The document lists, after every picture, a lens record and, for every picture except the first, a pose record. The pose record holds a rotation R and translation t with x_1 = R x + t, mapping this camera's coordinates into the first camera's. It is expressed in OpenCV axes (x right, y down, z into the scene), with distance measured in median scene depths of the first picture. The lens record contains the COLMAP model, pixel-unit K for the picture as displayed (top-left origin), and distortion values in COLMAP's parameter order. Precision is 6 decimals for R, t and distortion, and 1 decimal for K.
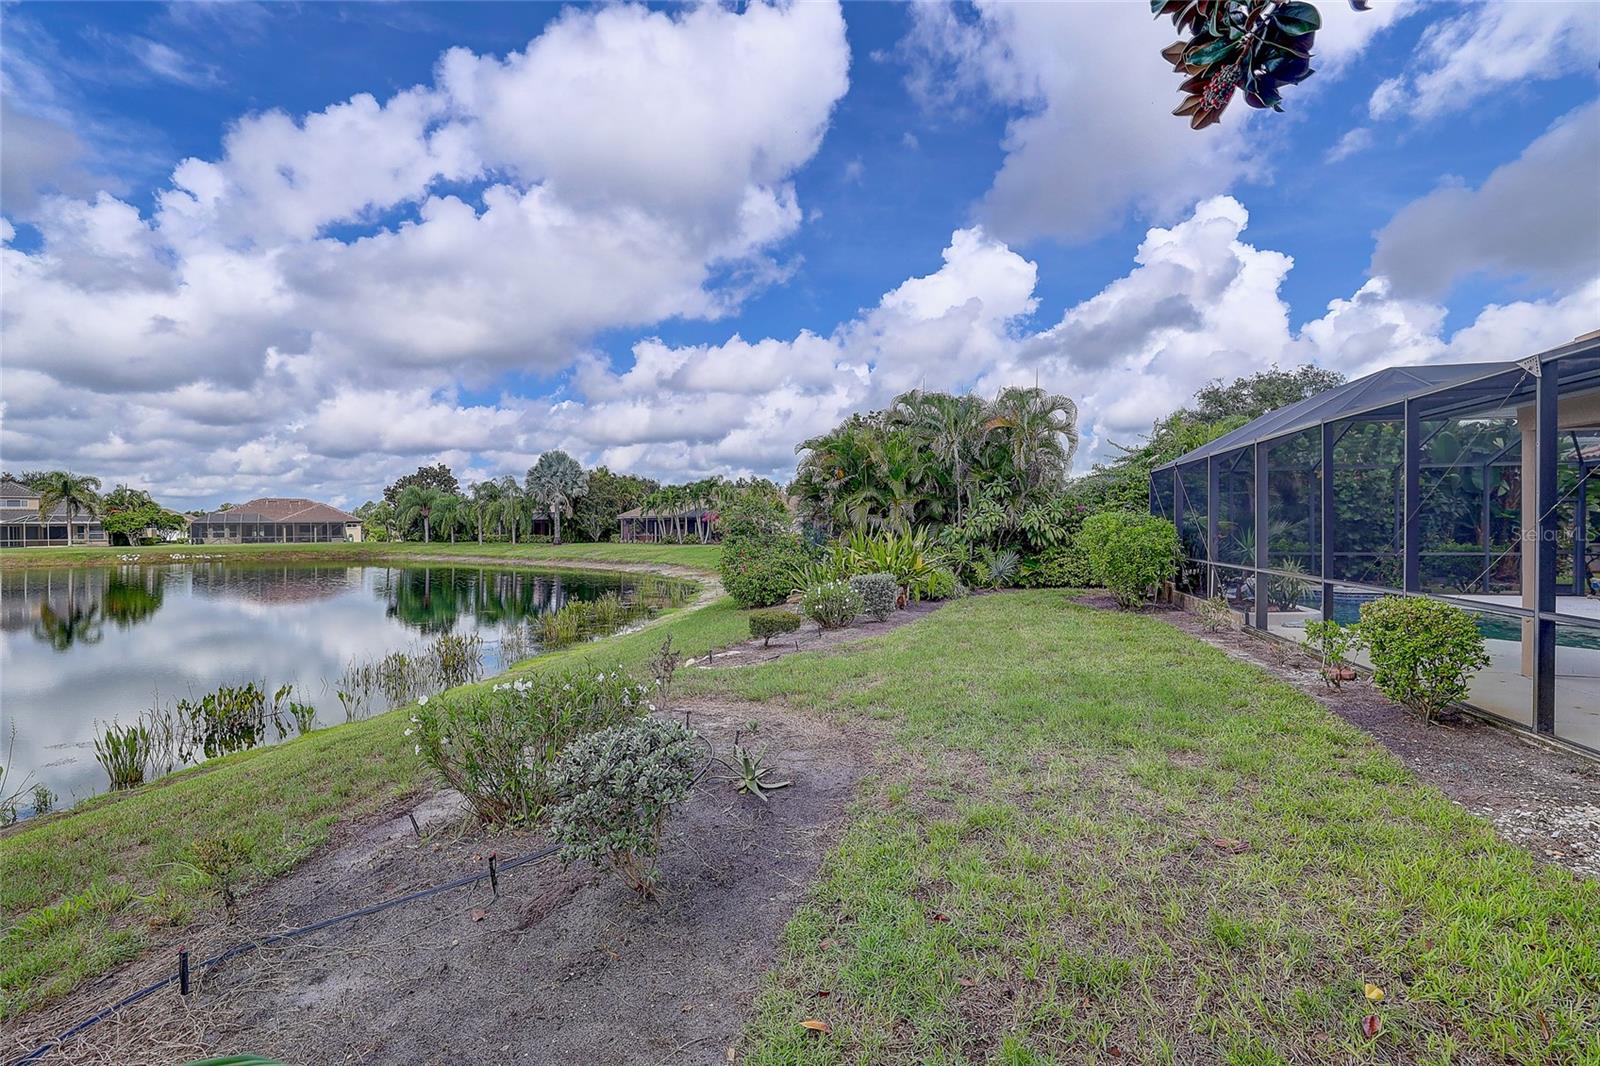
lens RADIAL K [[683.3, 0, 800.0], [0, 683.3, 533.0], [0, 0, 1]] dist [-0.046813, 0.017124]
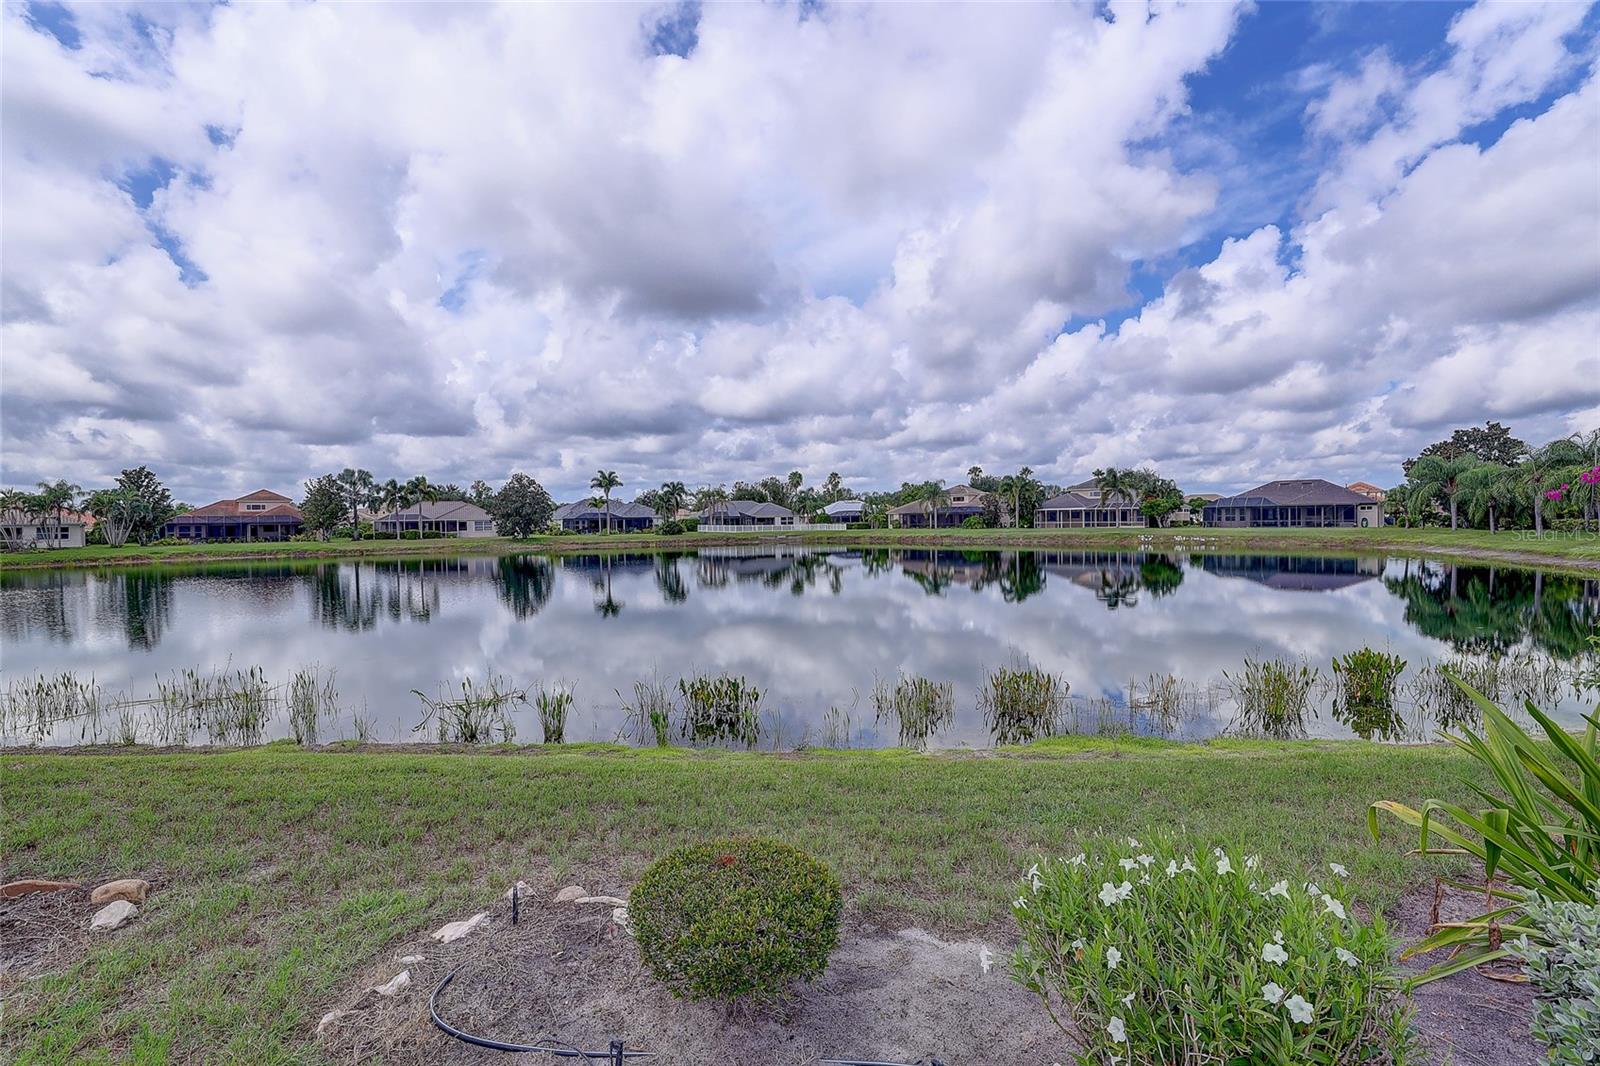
lens RADIAL K [[683.3, 0, 800.0], [0, 683.3, 533.0], [0, 0, 1]] dist [-0.046813, 0.017124]
pose [[0.156625, 0.022097, -0.987411, 0.045851], [0.005037, 0.999719, 0.023171, -0.002054], [0.987645, -0.008602, 0.156470, 0.177151]]
